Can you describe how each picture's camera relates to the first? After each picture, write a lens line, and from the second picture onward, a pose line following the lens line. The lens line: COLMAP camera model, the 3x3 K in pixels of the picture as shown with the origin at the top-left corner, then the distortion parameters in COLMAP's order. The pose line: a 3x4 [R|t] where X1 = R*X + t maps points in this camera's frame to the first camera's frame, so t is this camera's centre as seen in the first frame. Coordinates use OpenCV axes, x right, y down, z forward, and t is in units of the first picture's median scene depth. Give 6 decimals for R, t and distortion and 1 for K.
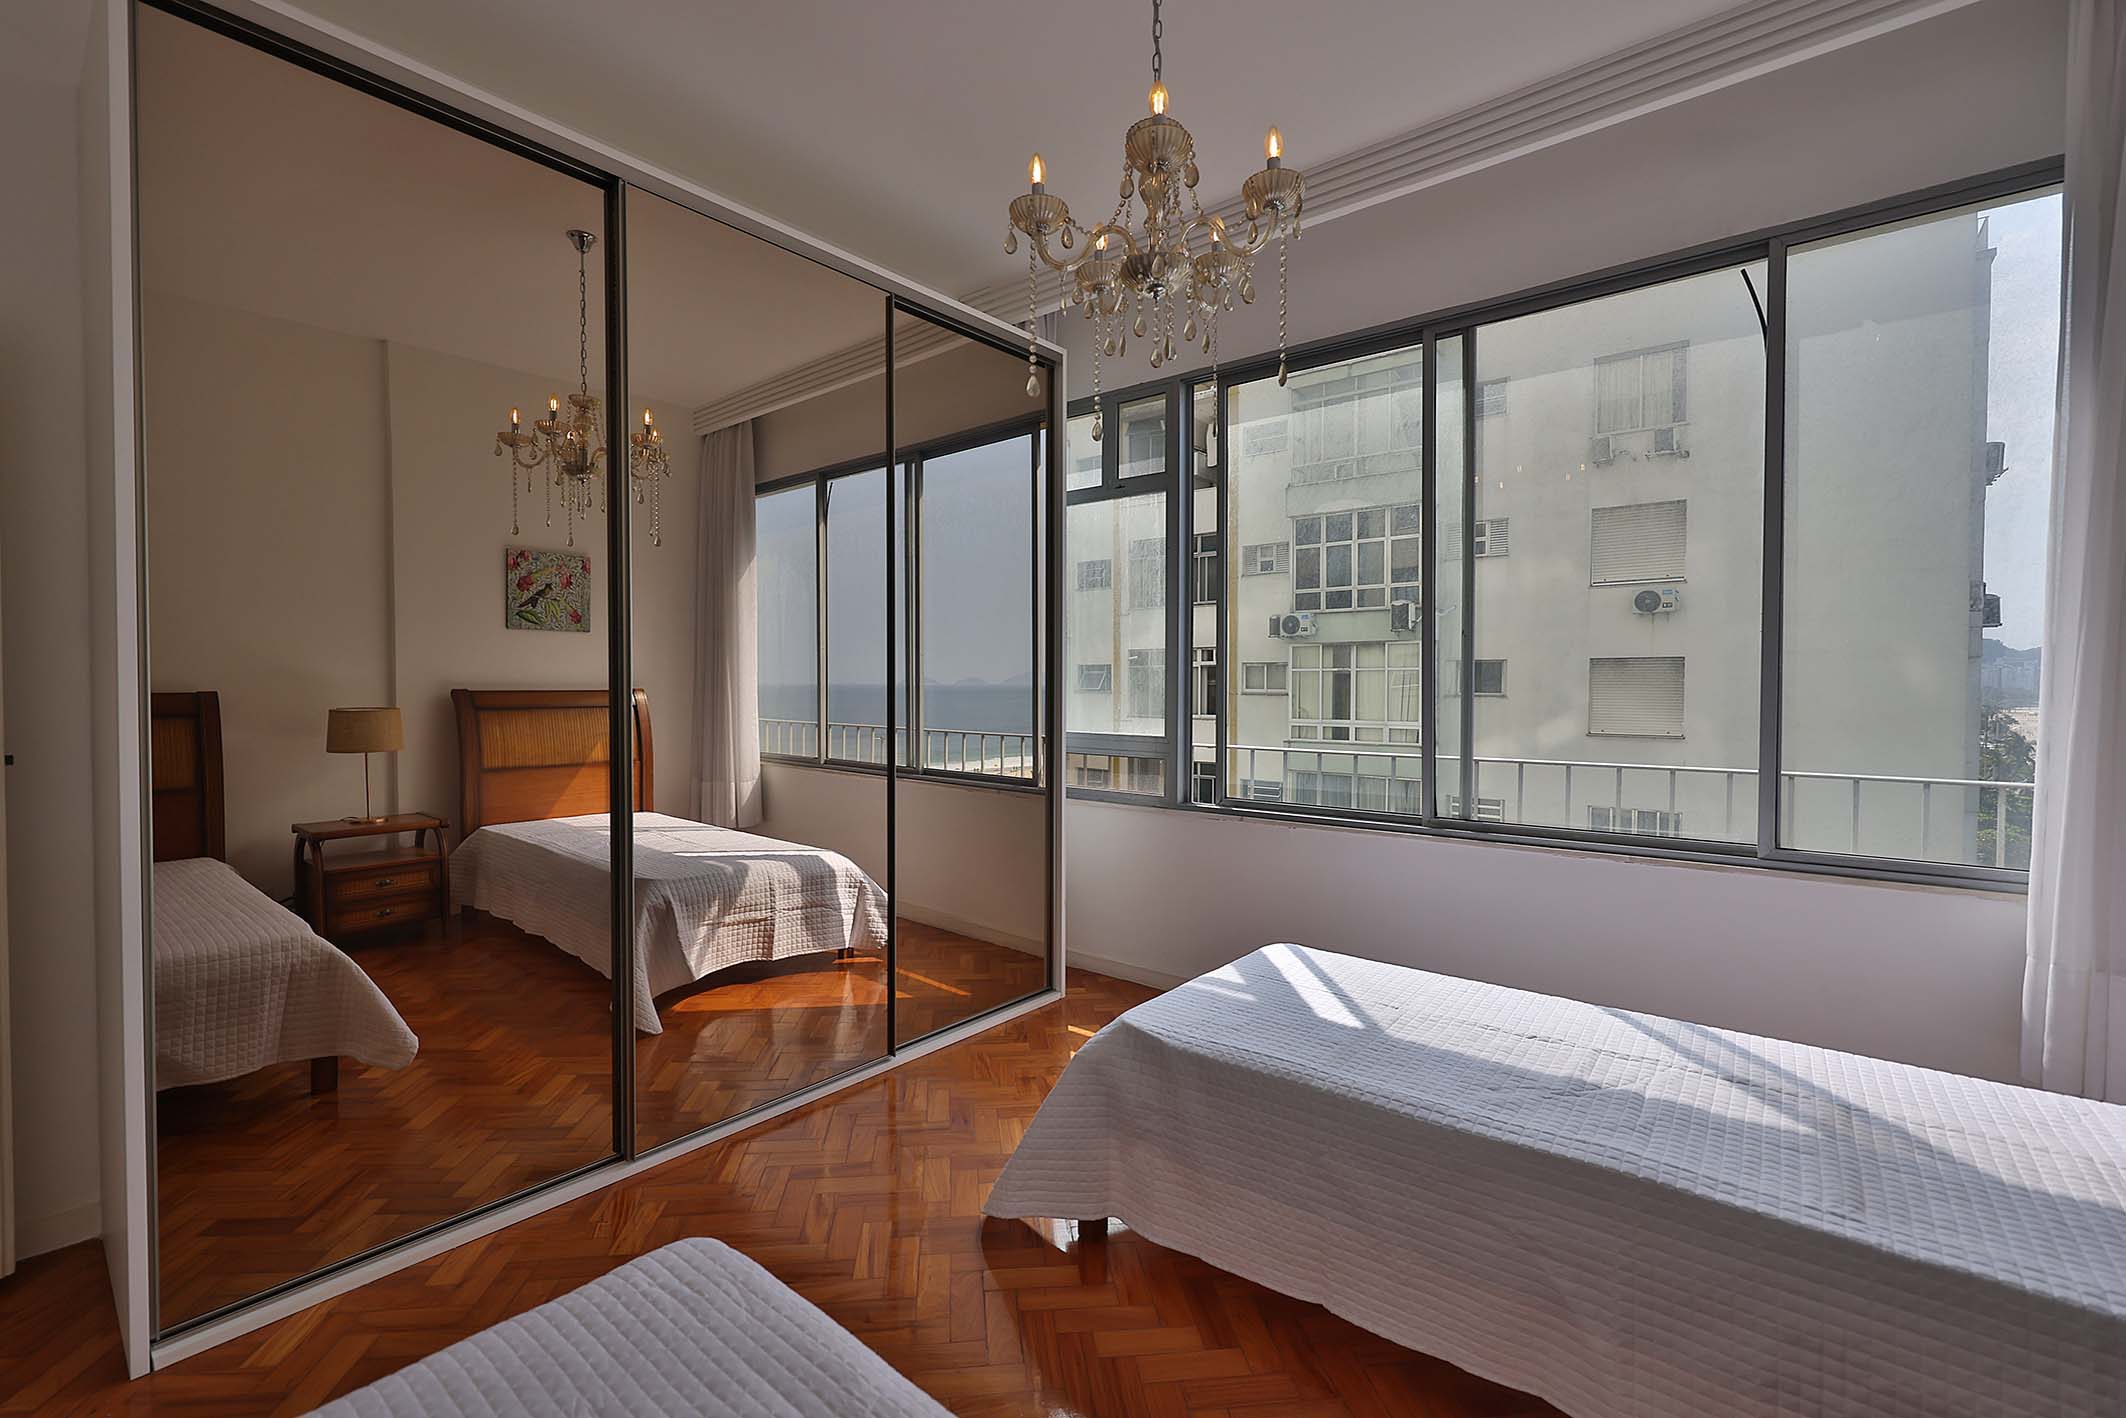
lens RADIAL K [[901.0, 0, 1054.2], [0, 901.0, 704.1], [0, 0, 1]] dist [0.000453, -0.000353]
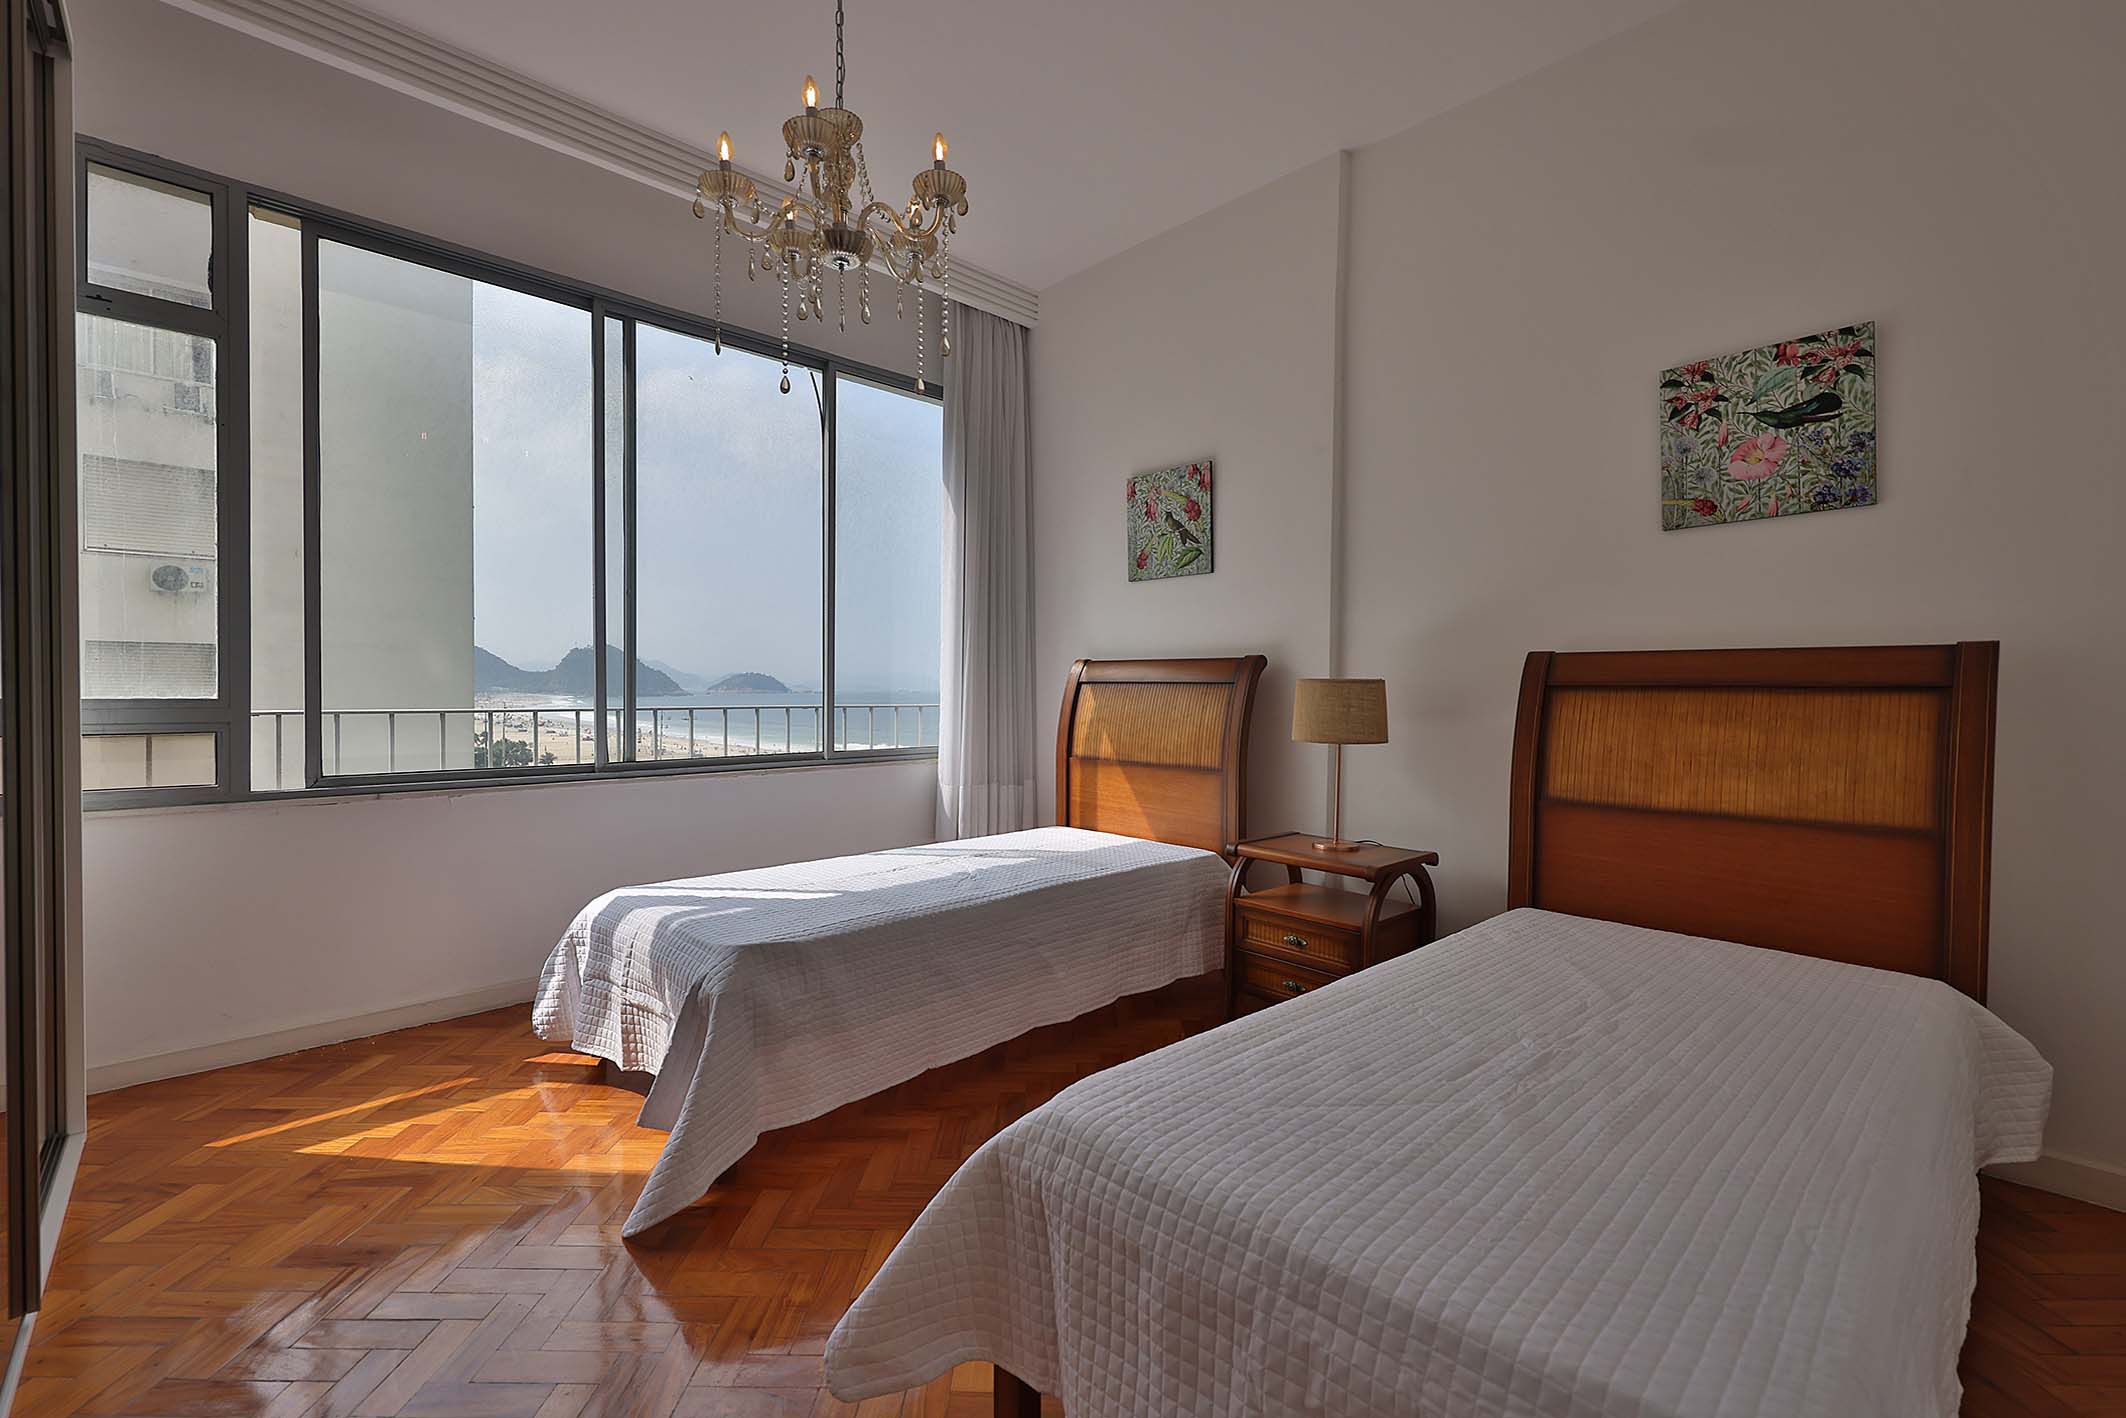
lens RADIAL K [[901.0, 0, 1054.2], [0, 901.0, 704.1], [0, 0, 1]] dist [0.000453, -0.000353]
pose [[0.126642, -0.017833, 0.991788, -0.715192], [0.017621, 0.999721, 0.015725, 0.060330], [-0.991792, 0.015485, 0.126921, 0.429895]]
